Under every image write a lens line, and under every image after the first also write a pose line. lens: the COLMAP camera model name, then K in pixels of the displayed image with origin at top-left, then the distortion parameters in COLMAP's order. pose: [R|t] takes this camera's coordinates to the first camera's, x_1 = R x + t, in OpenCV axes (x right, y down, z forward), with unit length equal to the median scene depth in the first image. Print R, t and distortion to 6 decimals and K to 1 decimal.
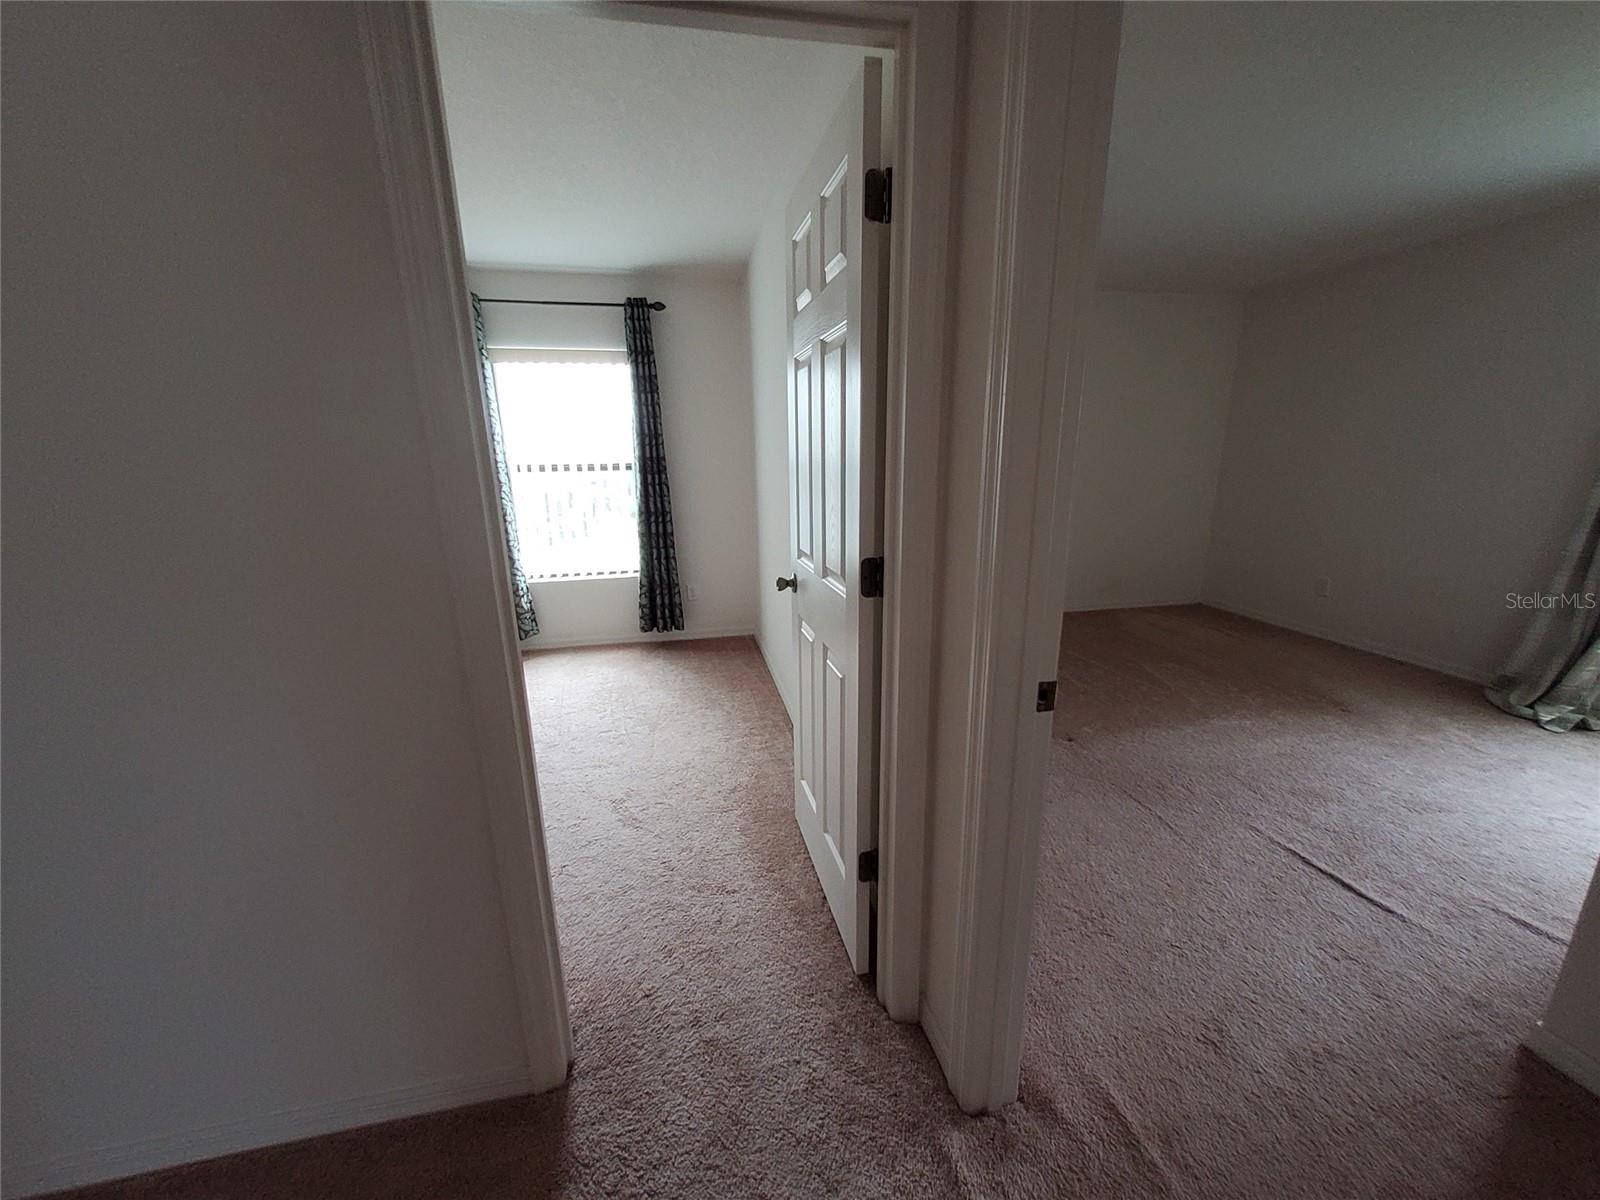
lens RADIAL K [[630.0, 0, 803.5], [0, 630.0, 608.4], [0, 0, 1]] dist [0.009059, -0.000439]
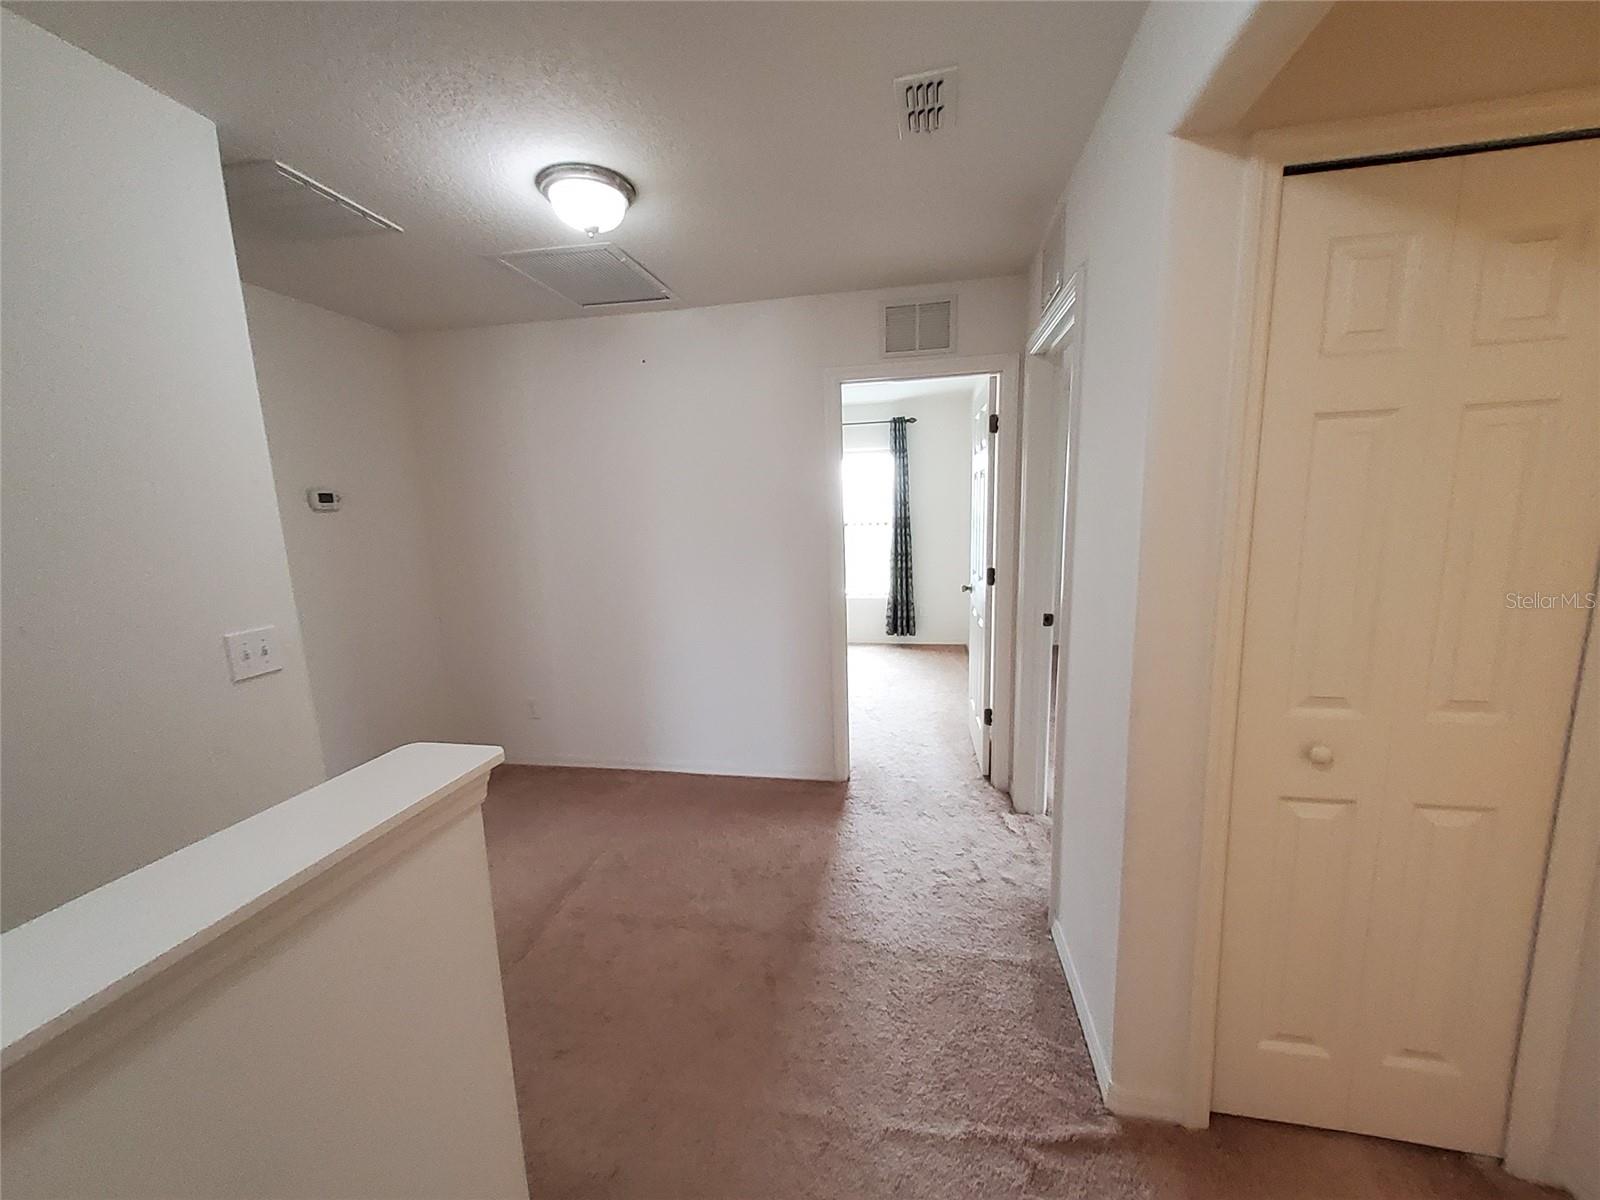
lens RADIAL K [[630.0, 0, 802.4], [0, 630.0, 610.3], [0, 0, 1]] dist [0.016105, -0.004912]
pose [[0.925762, 0.047641, -0.375093, 0.156477], [-0.076236, 0.995175, -0.061760, 0.124043], [0.370341, 0.085771, 0.924927, -0.620585]]
